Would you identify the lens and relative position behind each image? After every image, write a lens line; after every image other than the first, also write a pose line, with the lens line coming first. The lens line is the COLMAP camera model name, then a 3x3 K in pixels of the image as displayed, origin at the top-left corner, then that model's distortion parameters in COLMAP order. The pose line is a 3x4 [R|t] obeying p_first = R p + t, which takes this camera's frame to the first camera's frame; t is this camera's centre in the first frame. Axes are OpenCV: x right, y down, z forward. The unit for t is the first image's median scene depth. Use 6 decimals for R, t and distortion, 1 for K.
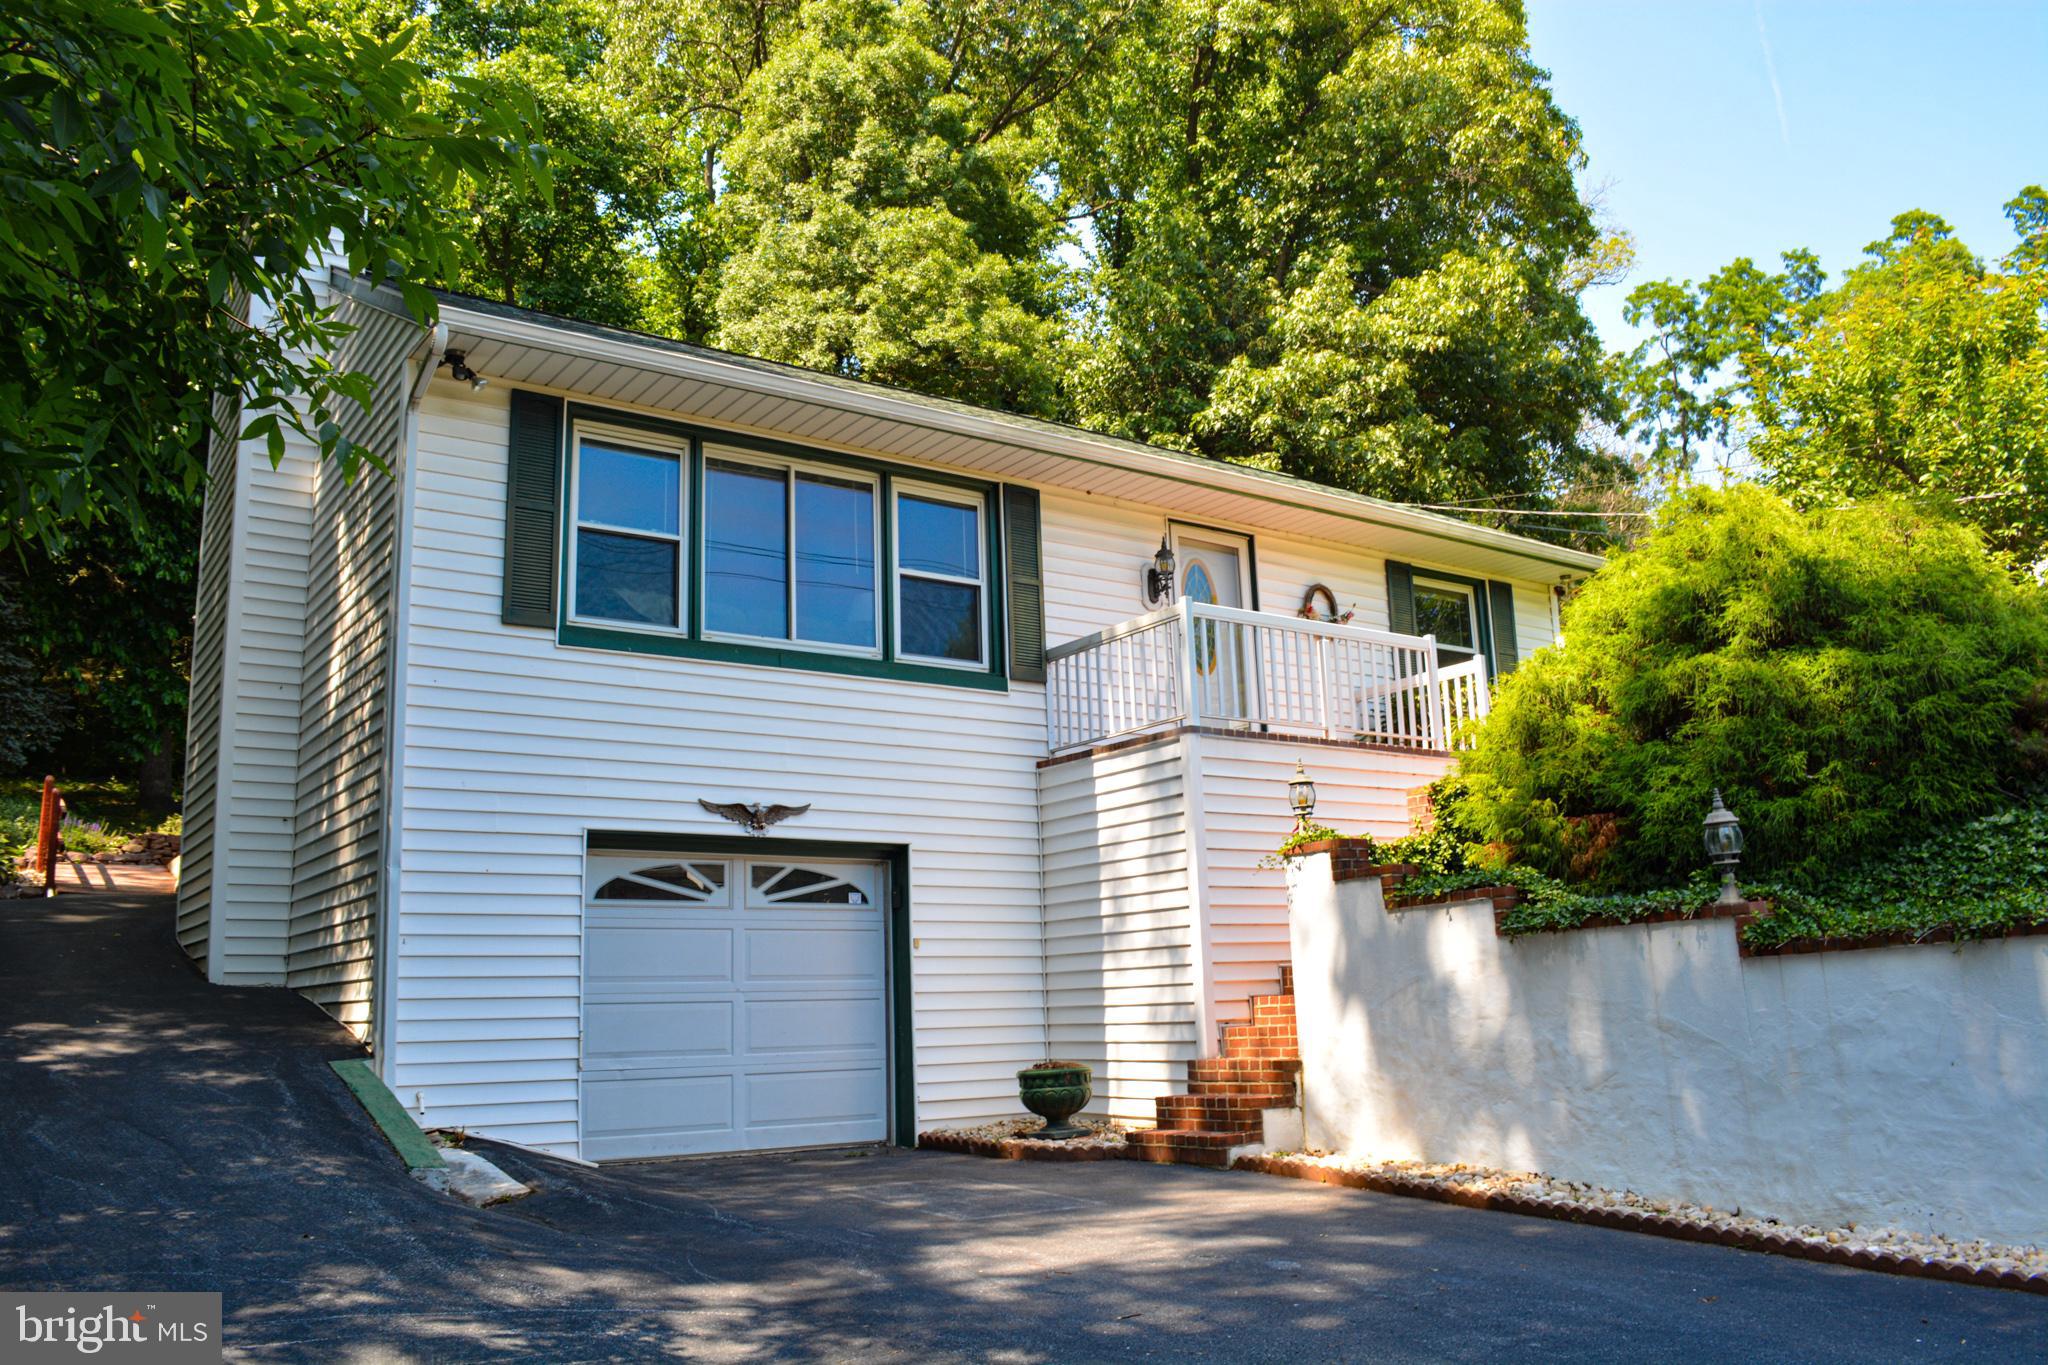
lens RADIAL K [[1625.1, 0, 1023.9], [0, 1625.1, 687.3], [0, 0, 1]] dist [-0.072102, -0.005308]
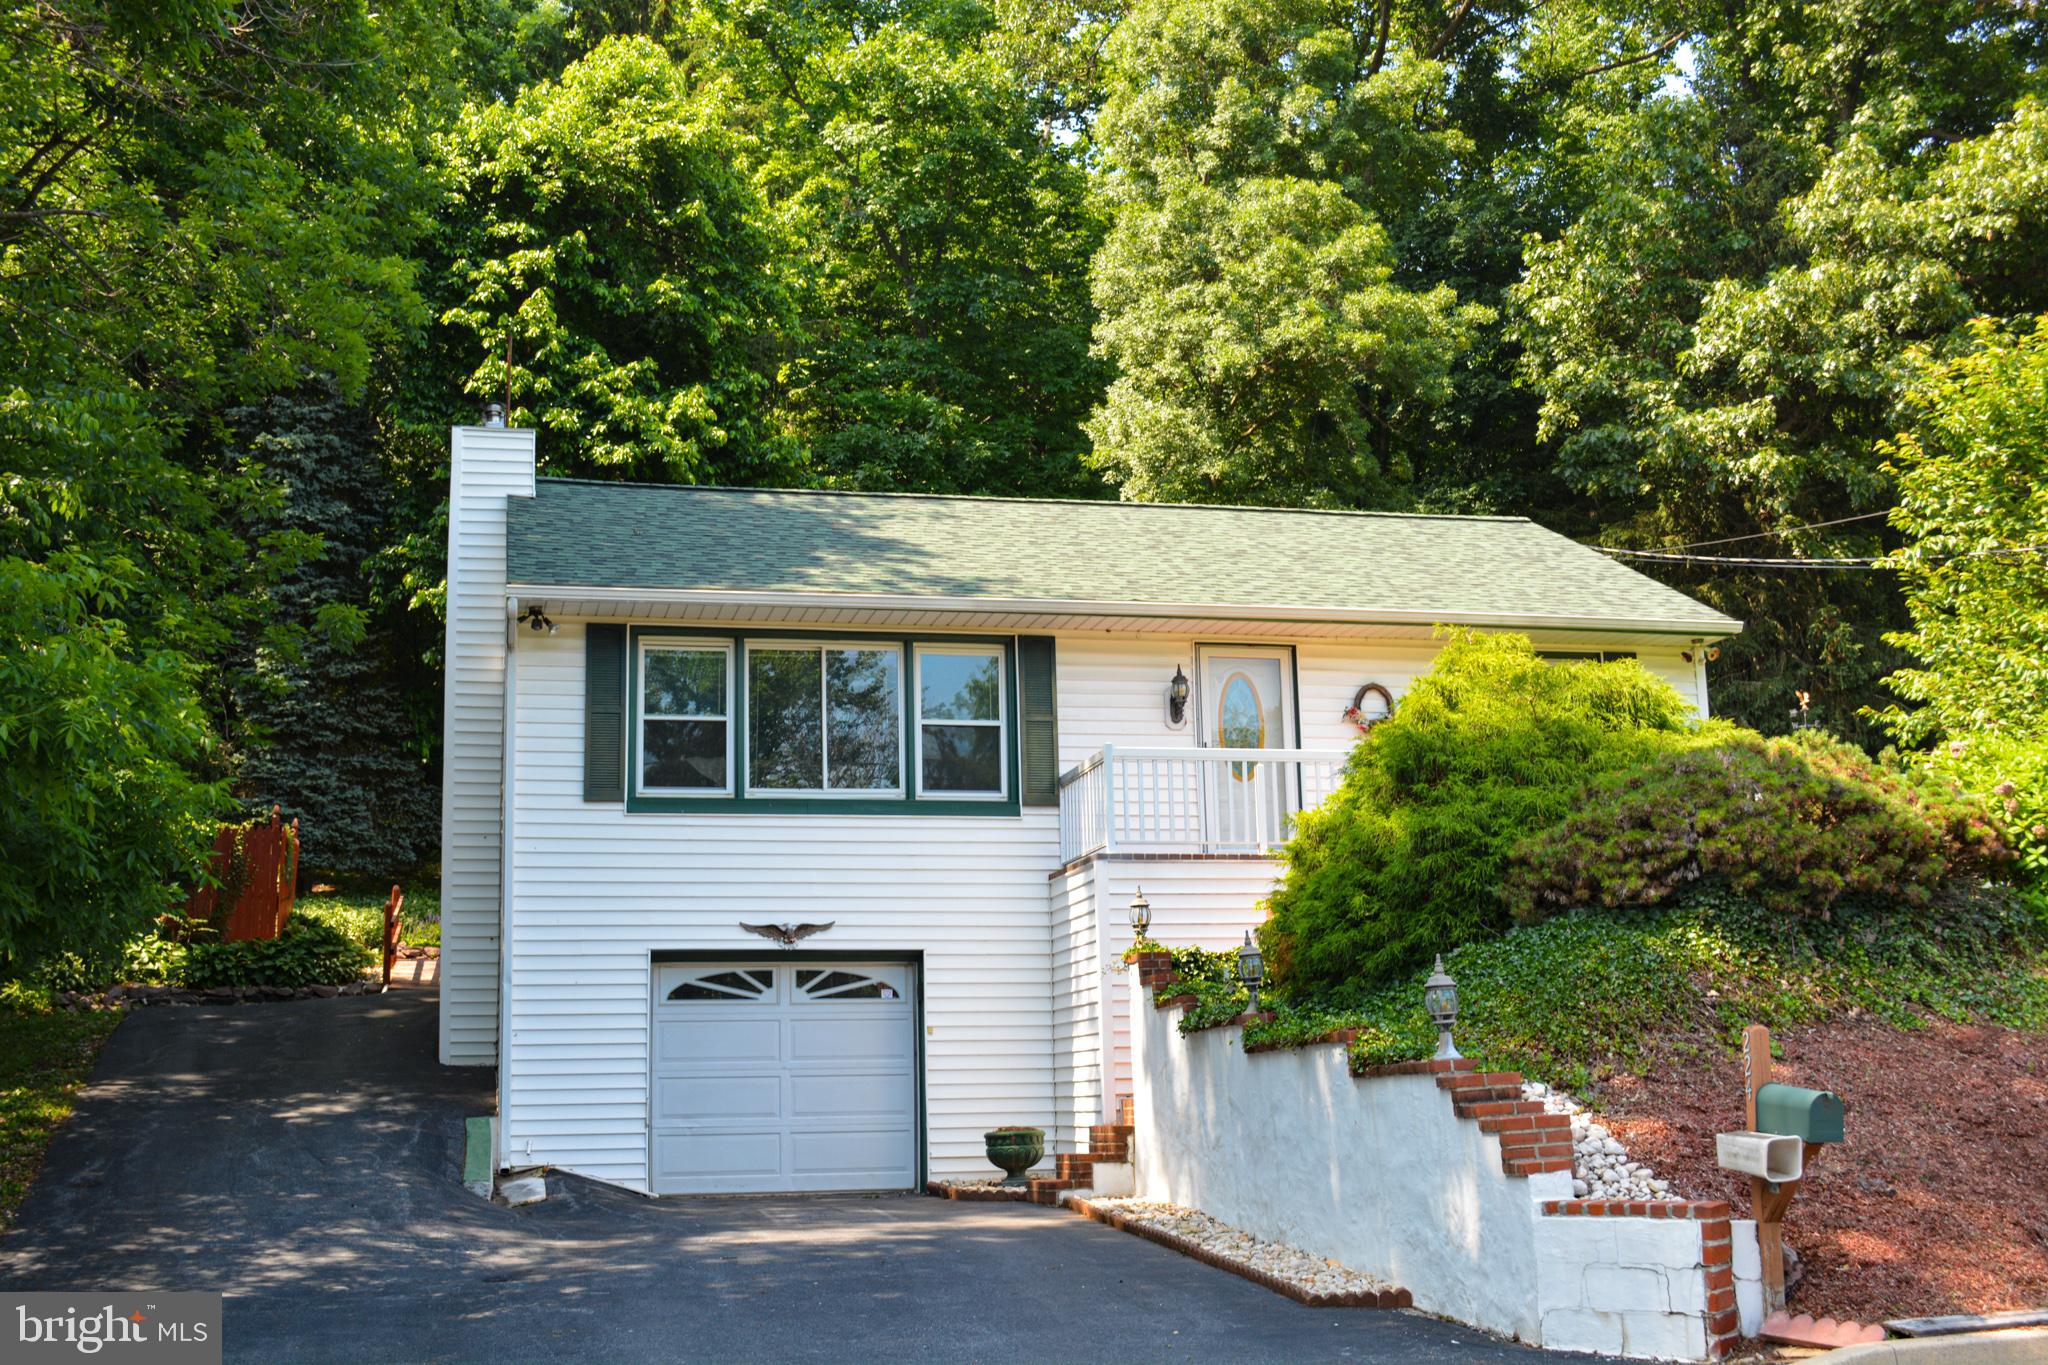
lens RADIAL K [[2307.3, 0, 1023.9], [0, 2307.3, 681.4], [0, 0, 1]] dist [-0.059409, 0.000000]
pose [[0.926889, -0.057575, -0.370893, 0.605356], [0.066800, 0.997693, 0.012065, -0.112405], [0.369343, -0.035958, 0.928597, -0.540527]]
